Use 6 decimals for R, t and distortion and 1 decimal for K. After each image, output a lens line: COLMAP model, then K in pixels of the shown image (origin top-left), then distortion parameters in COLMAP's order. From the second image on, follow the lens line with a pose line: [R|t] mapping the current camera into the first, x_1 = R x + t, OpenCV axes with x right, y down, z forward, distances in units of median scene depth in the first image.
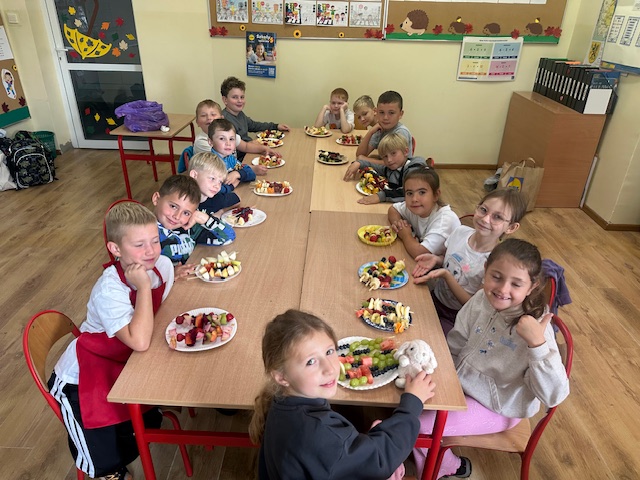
lens RADIAL K [[451.8, 0, 322.1], [0, 451.8, 235.8], [0, 0, 1]] dist [0.002565, -0.006518]
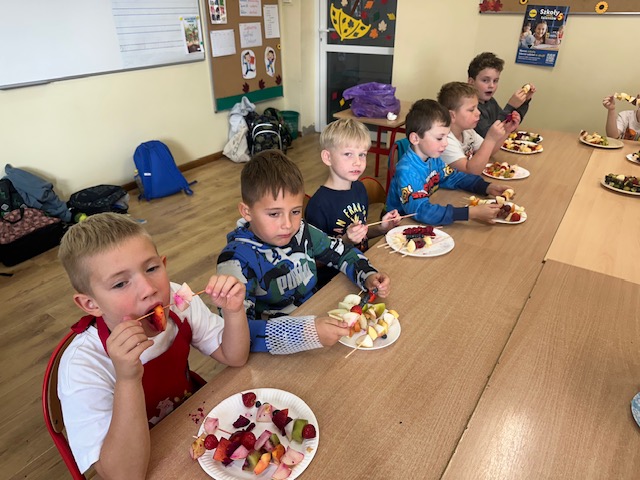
lens RADIAL K [[472.5, 0, 320.4], [0, 472.5, 237.2], [0, 0, 1]] dist [-0.030179, 0.031540]
pose [[0.848972, 0.213377, -0.483442, 0.005959], [-0.220669, 0.974420, 0.042563, -0.018042], [0.480157, 0.070546, 0.874341, 0.147199]]
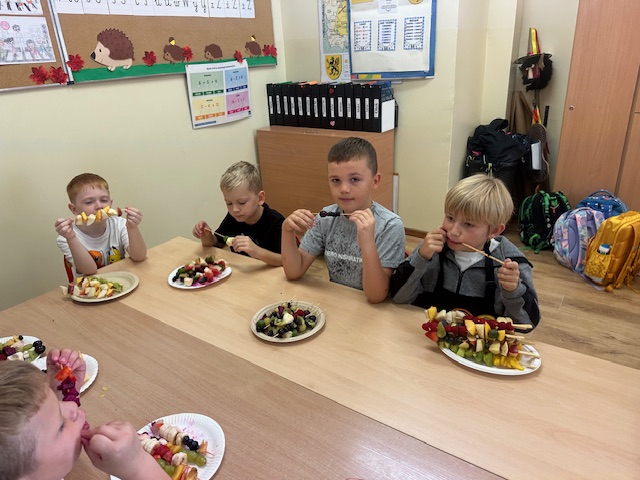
lens RADIAL K [[466.6, 0, 335.2], [0, 466.6, 241.4], [0, 0, 1]] dist [0.008773, -0.010133]
pose [[0.555511, -0.365285, 0.746977, -0.176750], [0.435163, 0.893210, 0.113175, -0.190822], [-0.708548, 0.262187, 0.655147, 0.458989]]
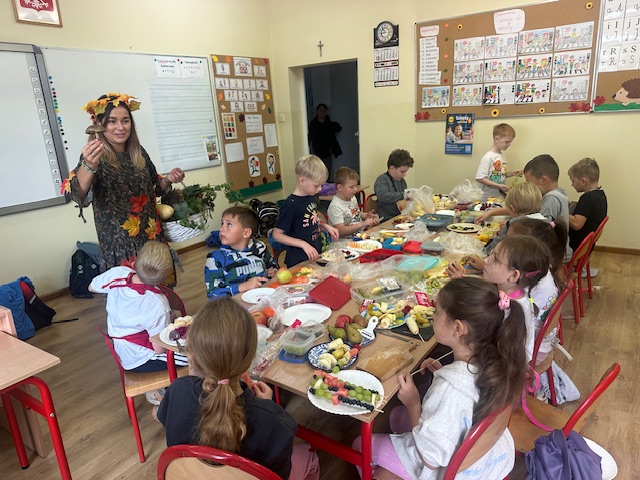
lens RADIAL K [[454.3, 0, 324.0], [0, 454.3, 249.7], [0, 0, 1]] dist [0.025548, -0.034512]
pose [[0.831798, 0.091332, -0.547513, 0.218233], [-0.179538, 0.977618, -0.109680, 0.041726], [0.525241, 0.189531, 0.829578, -0.009653]]
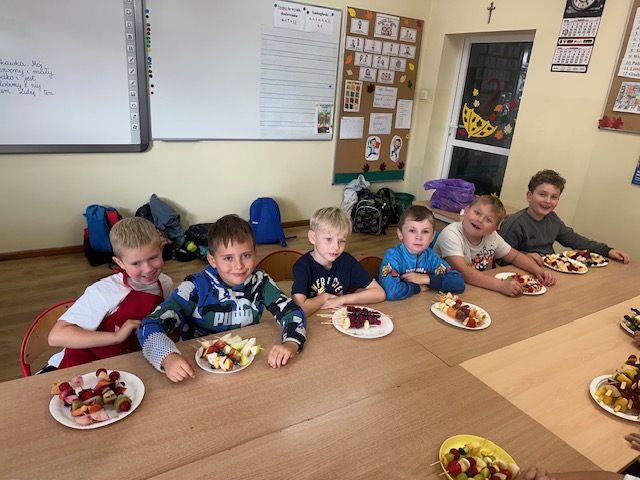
lens RADIAL K [[452.1, 0, 316.8], [0, 452.1, 246.2], [0, 0, 1]] dist [0.050504, -0.065637]
pose [[0.556627, 0.301830, -0.773993, 0.160950], [-0.431687, 0.901094, 0.040942, -0.072766], [0.709798, 0.311333, 0.631870, 0.207553]]
